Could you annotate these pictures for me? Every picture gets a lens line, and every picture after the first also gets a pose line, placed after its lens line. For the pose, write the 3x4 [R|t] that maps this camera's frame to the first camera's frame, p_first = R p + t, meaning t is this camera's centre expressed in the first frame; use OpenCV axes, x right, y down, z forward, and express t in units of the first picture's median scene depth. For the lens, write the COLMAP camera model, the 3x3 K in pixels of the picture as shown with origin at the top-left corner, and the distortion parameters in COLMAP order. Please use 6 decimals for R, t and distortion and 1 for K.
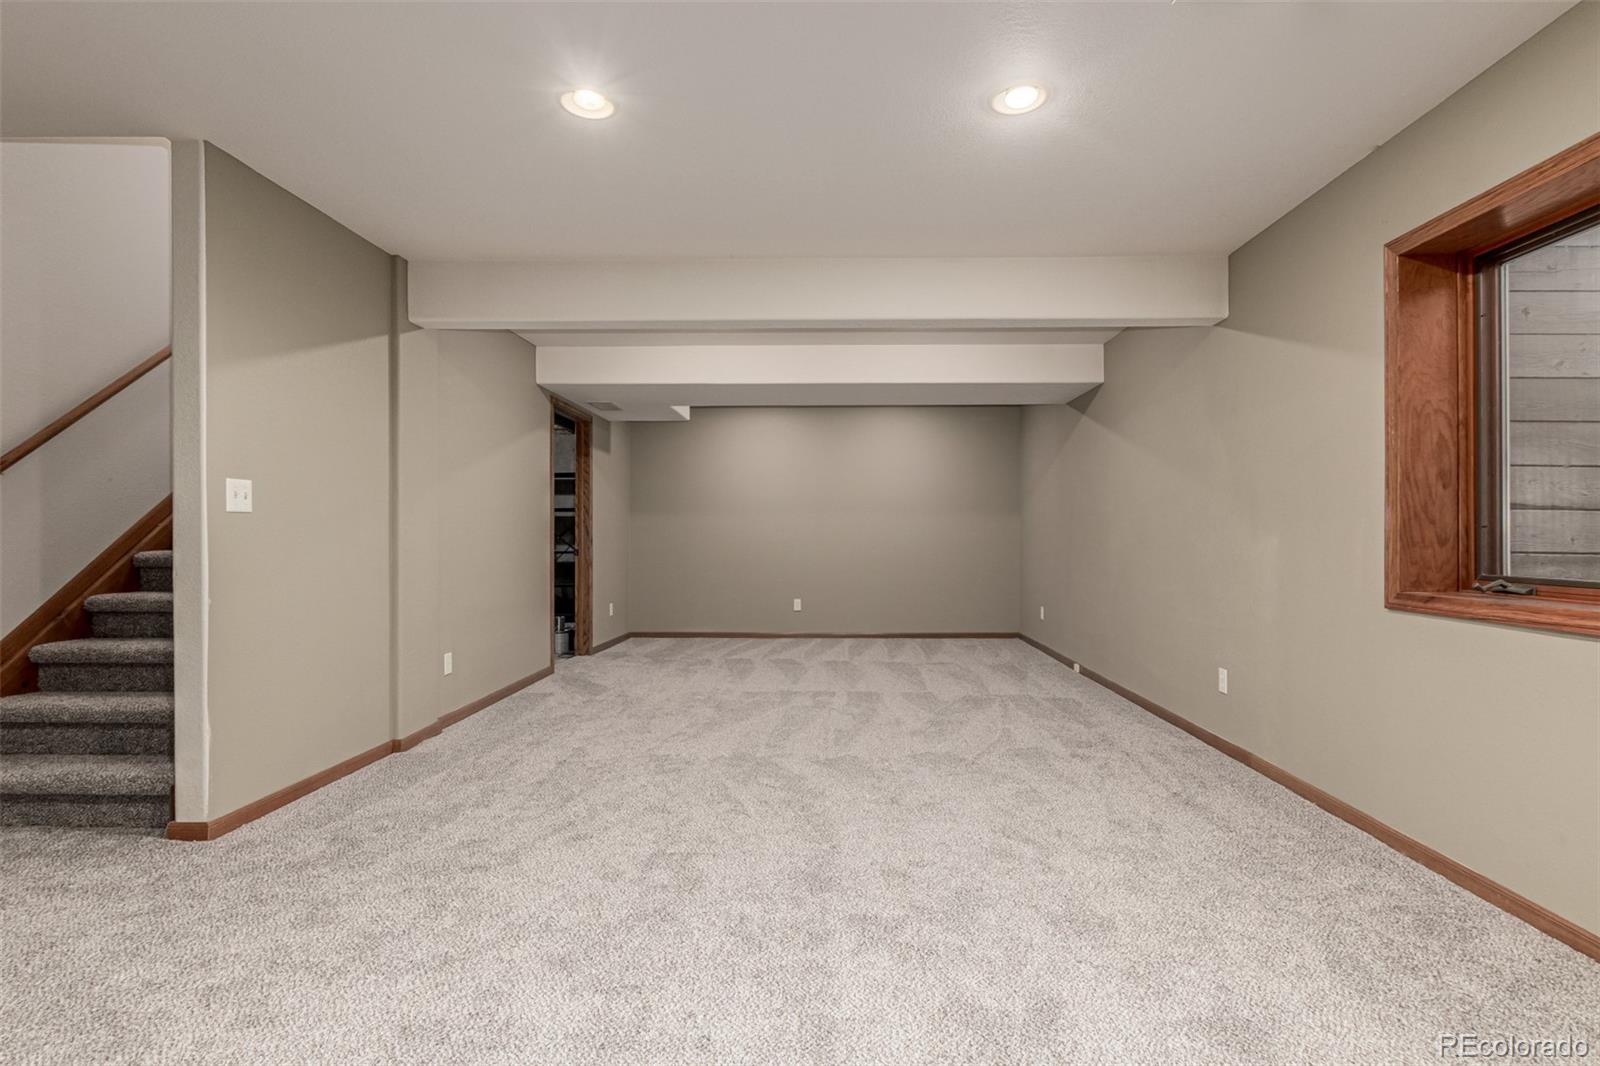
lens RADIAL K [[790.3, 0, 800.6], [0, 790.3, 536.9], [0, 0, 1]] dist [-0.002333, -0.001326]
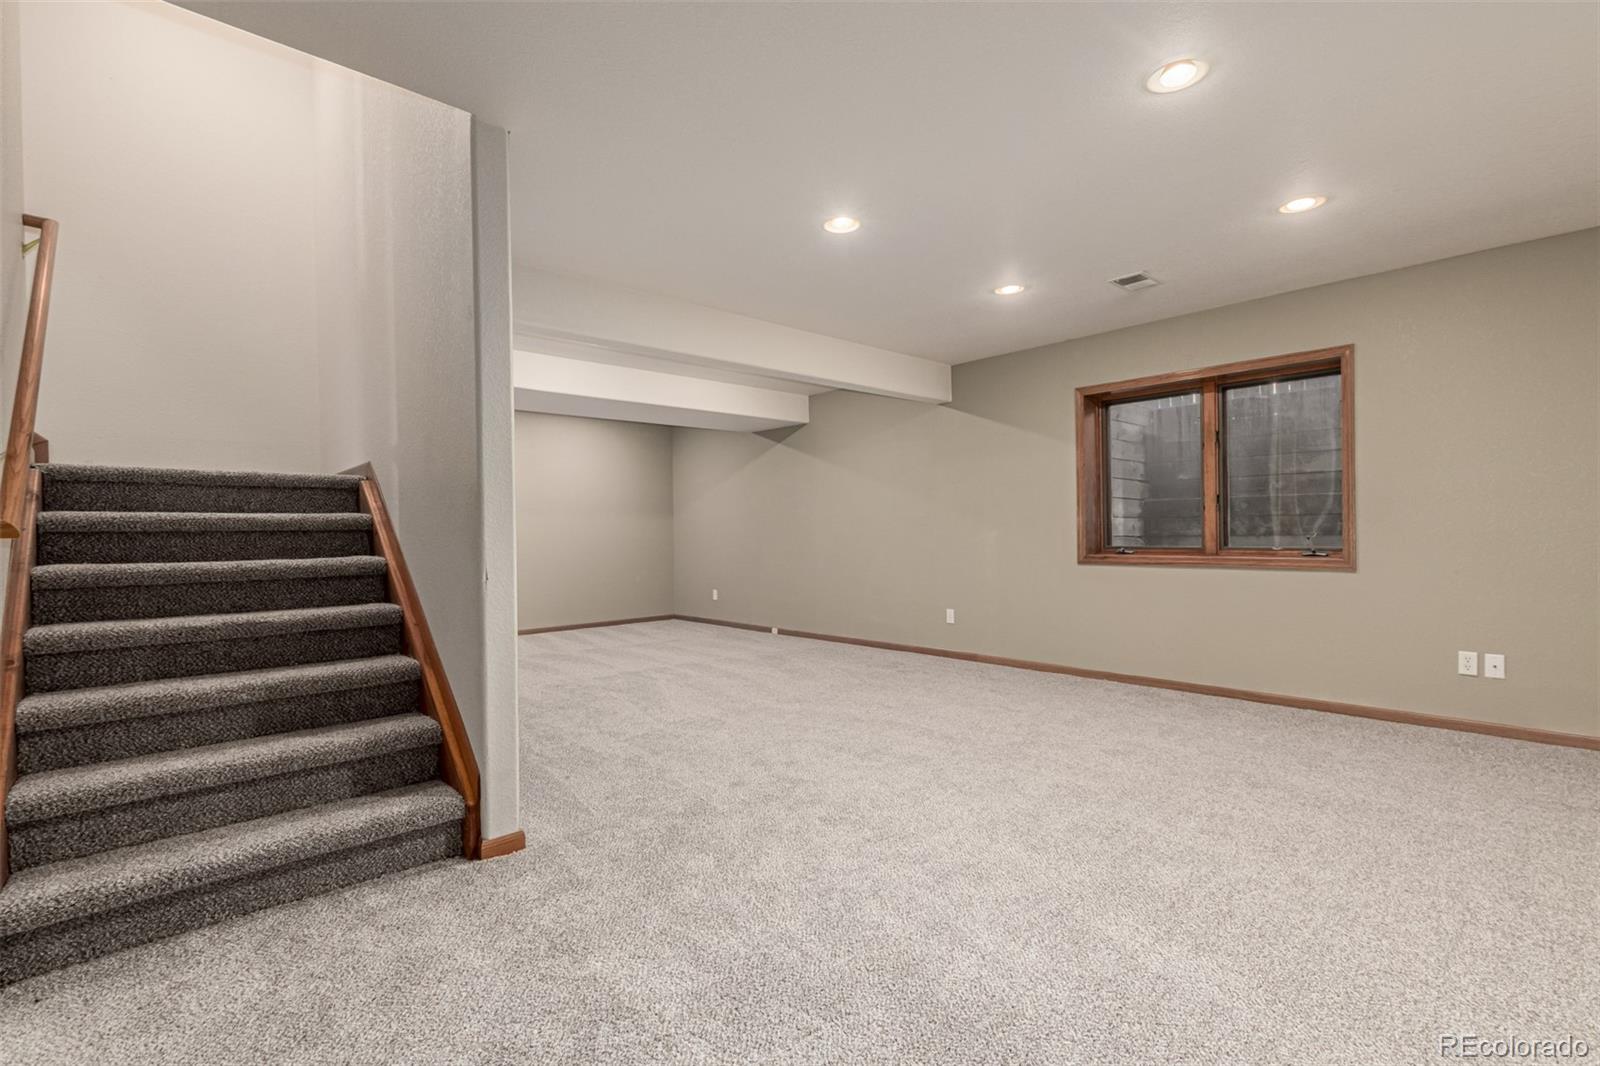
lens RADIAL K [[790.3, 0, 787.1], [0, 790.3, 528.6], [0, 0, 1]] dist [-0.002333, -0.001326]
pose [[0.707607, -0.006861, 0.706572, -1.093516], [0.015375, 0.999866, -0.005688, -0.001591], [-0.706438, 0.014889, 0.707618, 0.061884]]
